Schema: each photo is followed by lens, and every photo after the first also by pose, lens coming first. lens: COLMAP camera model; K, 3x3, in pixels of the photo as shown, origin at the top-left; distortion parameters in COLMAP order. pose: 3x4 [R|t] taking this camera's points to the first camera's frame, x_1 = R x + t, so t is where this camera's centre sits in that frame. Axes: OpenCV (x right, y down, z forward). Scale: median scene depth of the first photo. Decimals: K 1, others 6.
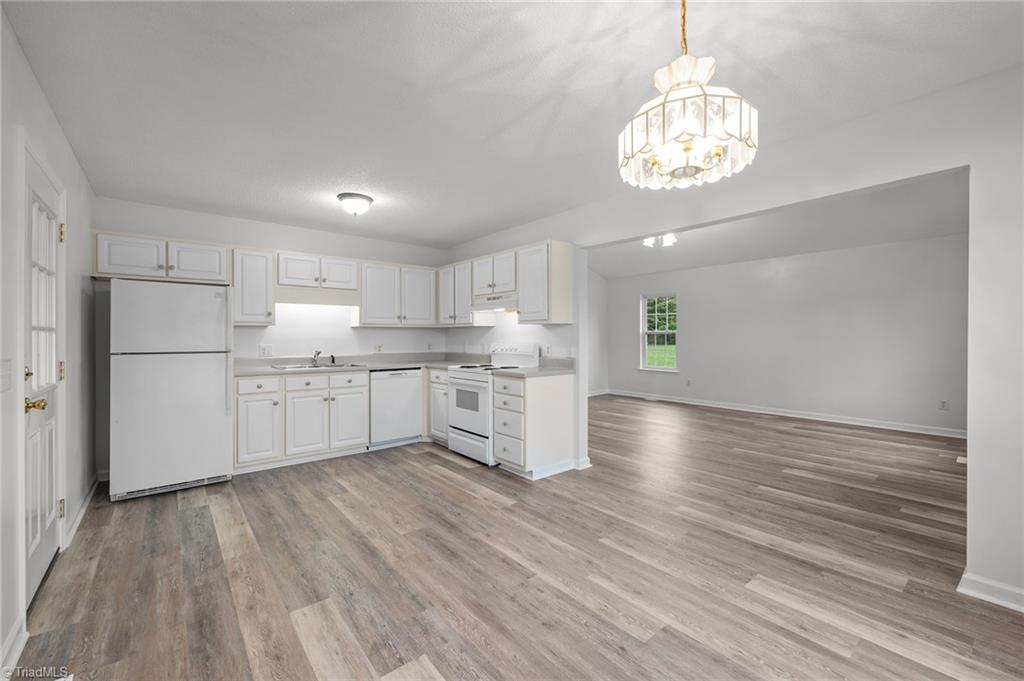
lens RADIAL K [[419.1, 0, 513.1], [0, 419.1, 326.2], [0, 0, 1]] dist [0.001687, -0.000107]
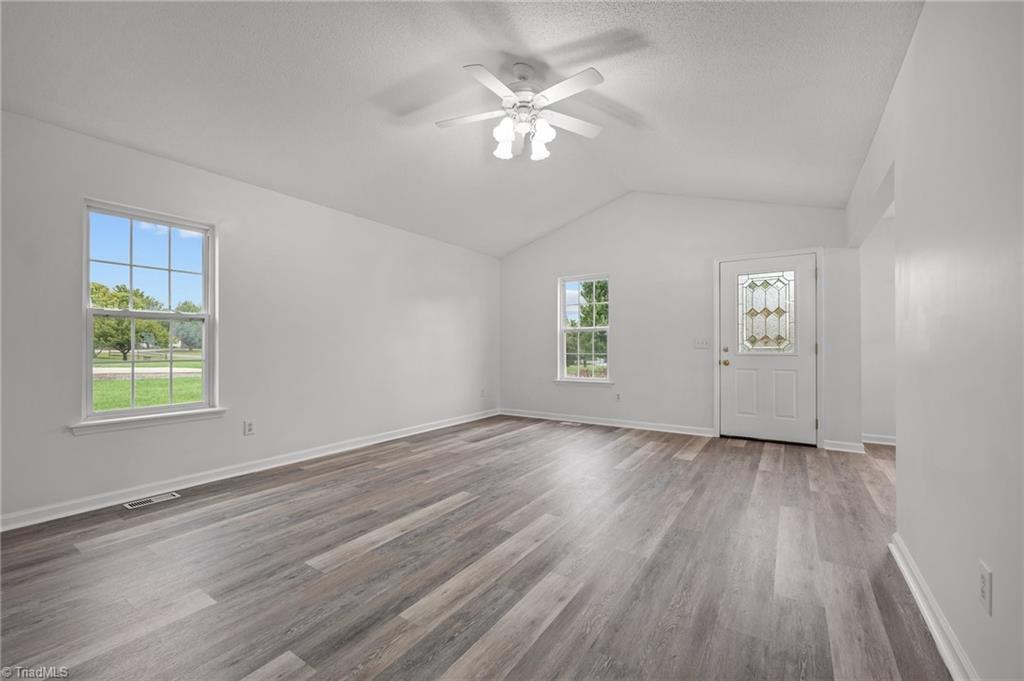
lens RADIAL K [[416.3, 0, 511.1], [0, 416.3, 345.0], [0, 0, 1]] dist [0.000884, 0.000004]
pose [[-0.282532, 0.005731, 0.959241, -0.259684], [-0.019563, 0.999740, -0.011735, 0.104706], [-0.959058, -0.022081, -0.282346, 2.106131]]
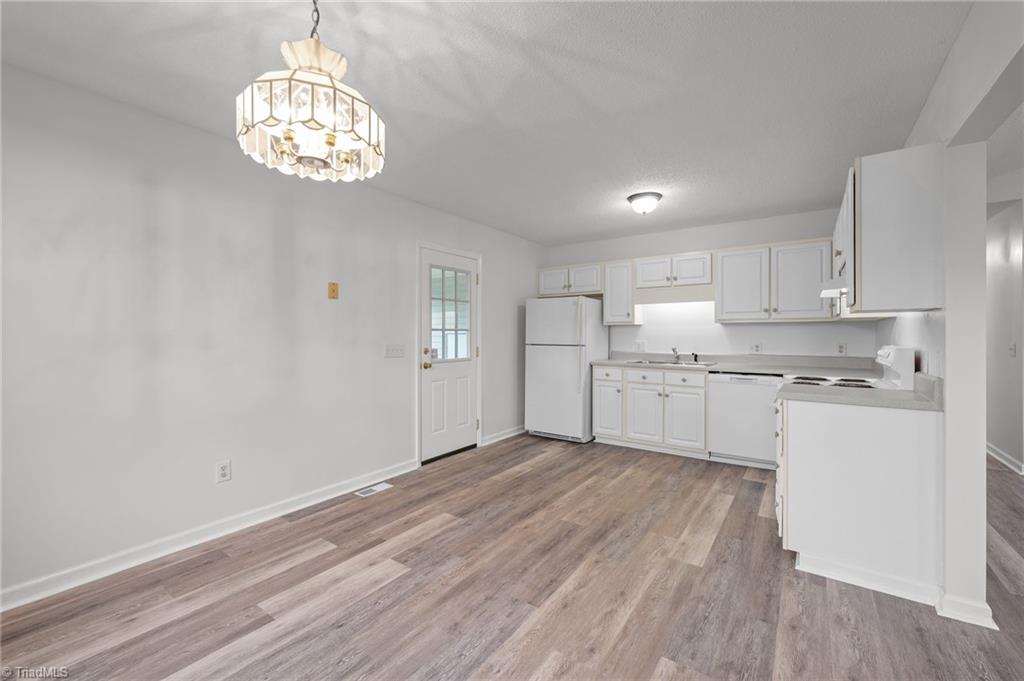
lens RADIAL K [[421.6, 0, 510.6], [0, 421.6, 327.9], [0, 0, 1]] dist [0.001909, -0.000136]
pose [[0.255628, -0.012555, -0.966694, 0.626816], [0.023215, 0.999707, -0.006845, 0.011230], [0.966497, -0.020692, 0.255844, 0.512227]]
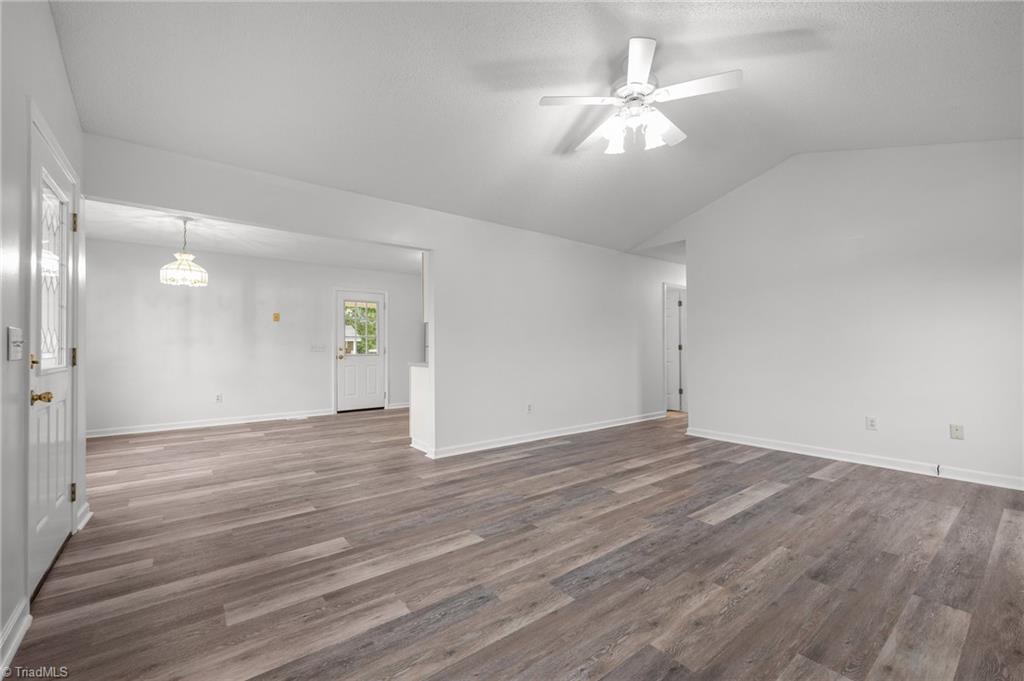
lens RADIAL K [[422.8, 0, 511.7], [0, 422.8, 343.4], [0, 0, 1]] dist [0.001952, -0.000480]
pose [[-0.030480, -0.009470, -0.999491, 1.557816], [0.028026, 0.999554, -0.010325, 0.085838], [0.999142, -0.028327, -0.030201, 1.572306]]
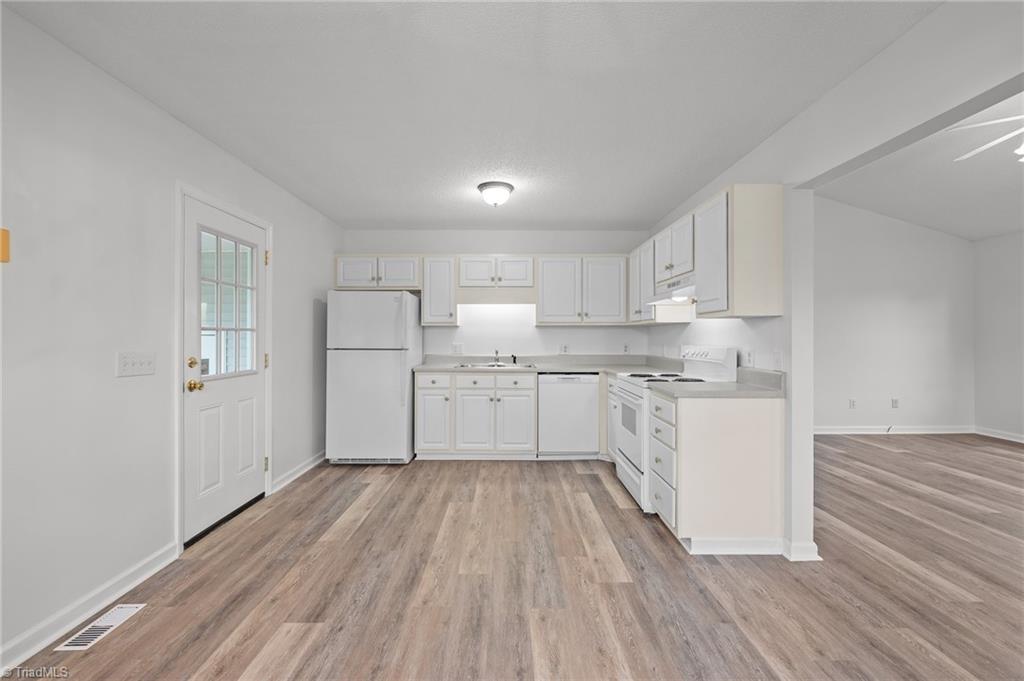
lens RADIAL K [[421.6, 0, 510.6], [0, 421.6, 327.9], [0, 0, 1]] dist [0.001909, -0.000136]
pose [[0.771943, -0.009583, -0.635619, 0.294717], [0.012768, 0.999918, 0.000432, 0.008238], [0.635563, -0.008449, 0.772003, 0.355115]]
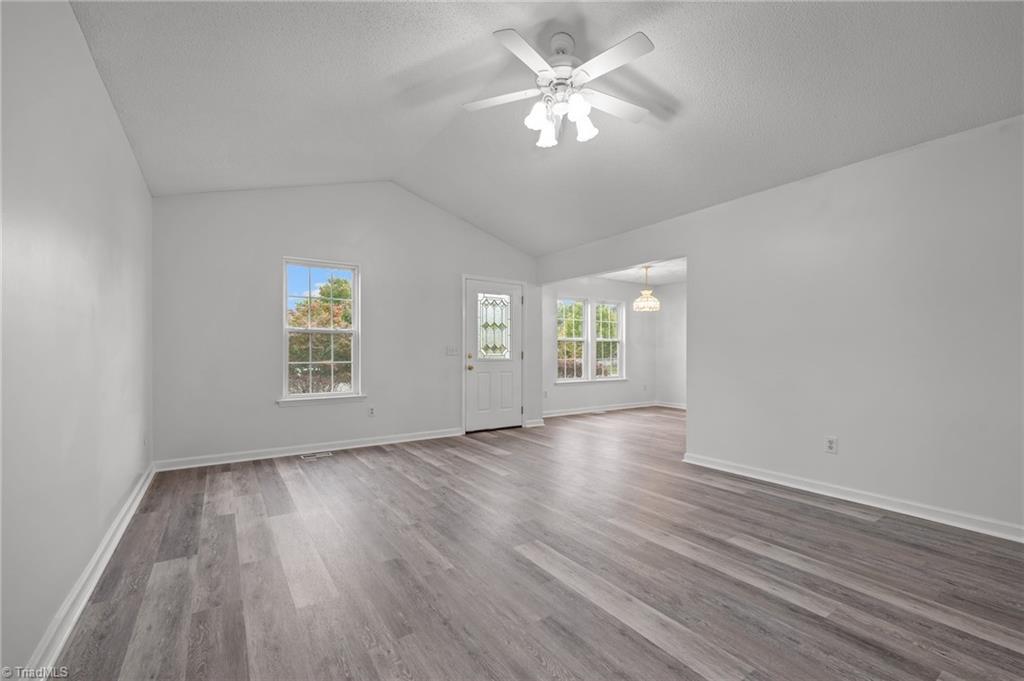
lens RADIAL K [[426.8, 0, 512.7], [0, 426.8, 357.4], [0, 0, 1]] dist [0.000921, -0.000151]
pose [[-0.995516, -0.001652, 0.094575, 0.648734], [-0.002936, 0.999905, -0.013434, 0.116633], [-0.094544, -0.013651, -0.995427, 2.683917]]
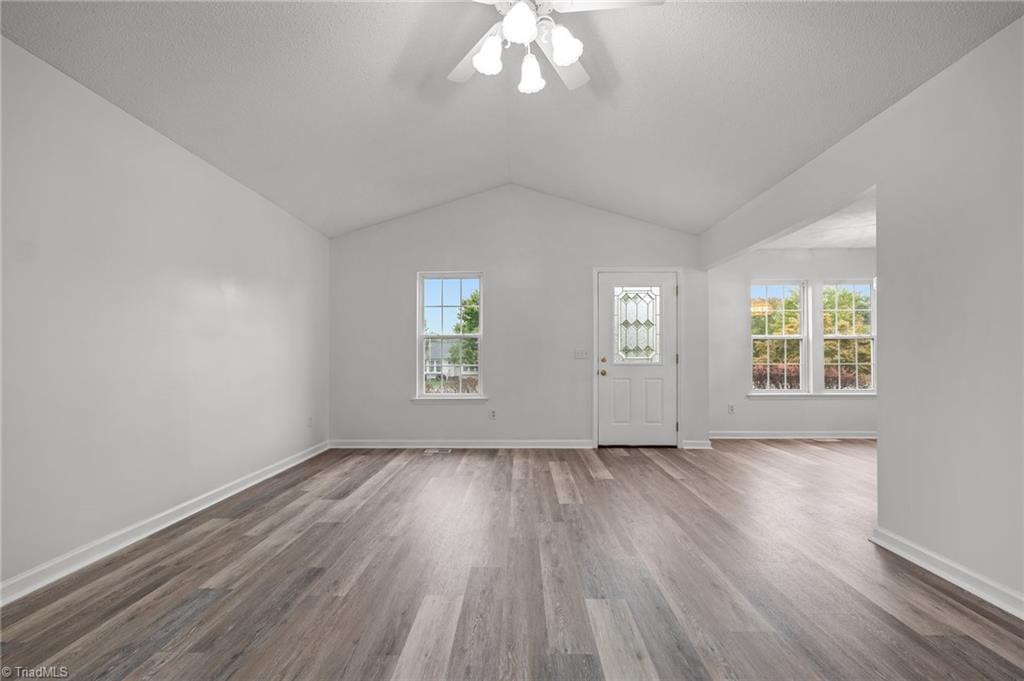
lens RADIAL K [[423.2, 0, 512.4], [0, 423.2, 354.0], [0, 0, 1]] dist [0.001488, 0.000246]
pose [[-0.755964, 0.006395, 0.654581, 0.224736], [-0.012372, 0.999634, -0.024054, 0.108669], [-0.654496, -0.026282, -0.755609, 2.316705]]
